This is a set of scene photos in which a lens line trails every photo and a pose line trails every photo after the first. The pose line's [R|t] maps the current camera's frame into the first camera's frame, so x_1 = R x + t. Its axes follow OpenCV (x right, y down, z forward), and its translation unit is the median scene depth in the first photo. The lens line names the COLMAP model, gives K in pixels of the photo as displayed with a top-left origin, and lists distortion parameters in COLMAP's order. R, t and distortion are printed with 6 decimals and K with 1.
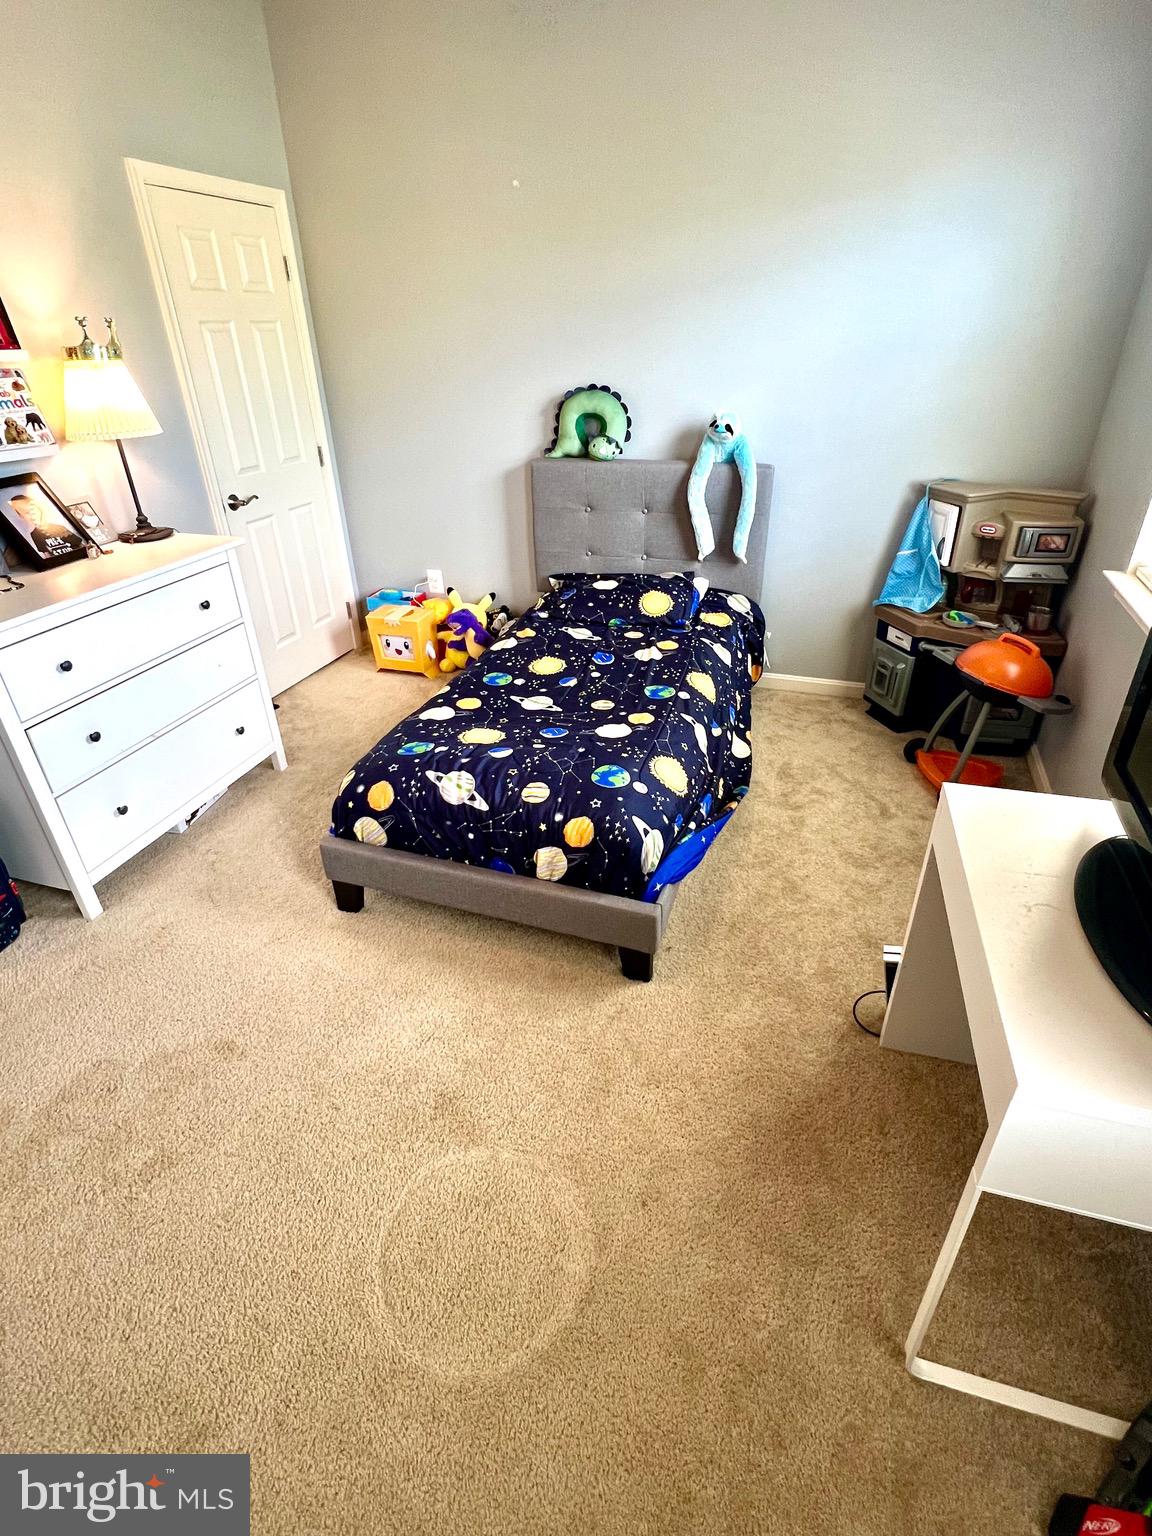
lens RADIAL K [[779.7, 0, 583.3], [0, 779.7, 764.4], [0, 0, 1]] dist [-0.002433, -0.000497]
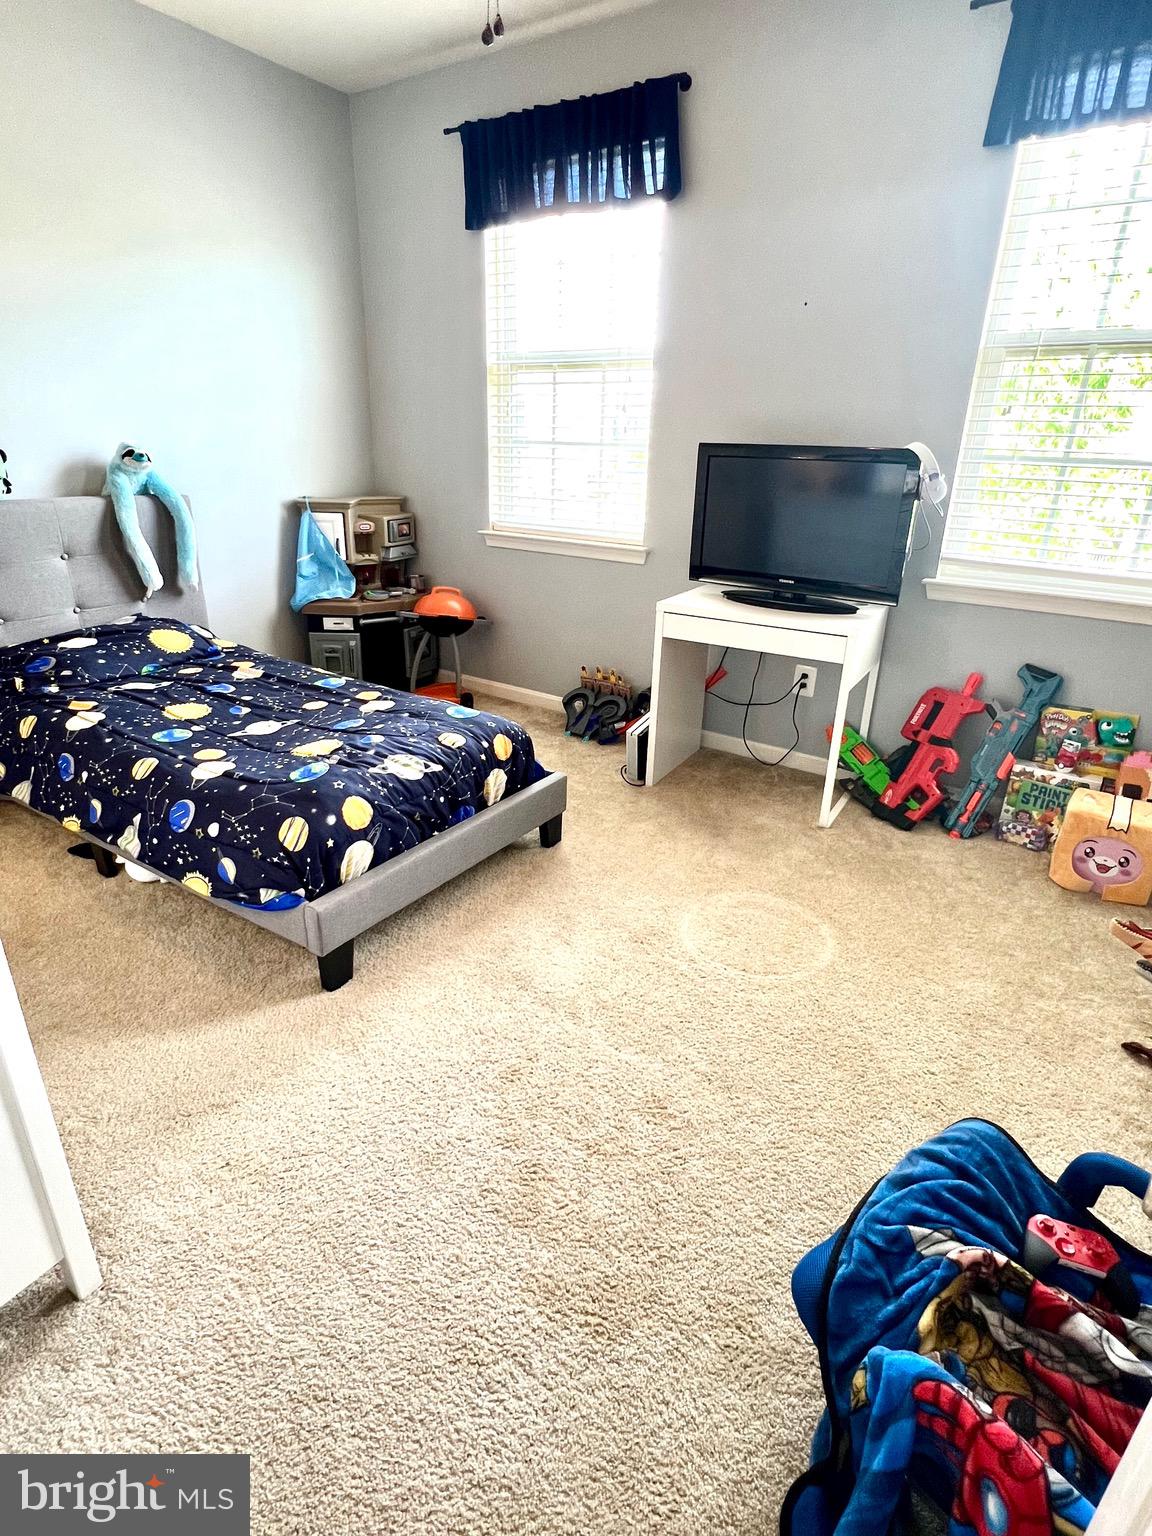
lens RADIAL K [[779.7, 0, 580.5], [0, 779.7, 768.9], [0, 0, 1]] dist [-0.002433, -0.000497]
pose [[0.246846, -0.350864, 0.903306, -0.742929], [0.448735, 0.867575, 0.214360, -0.060169], [-0.858897, 0.352431, 0.371602, 0.324568]]
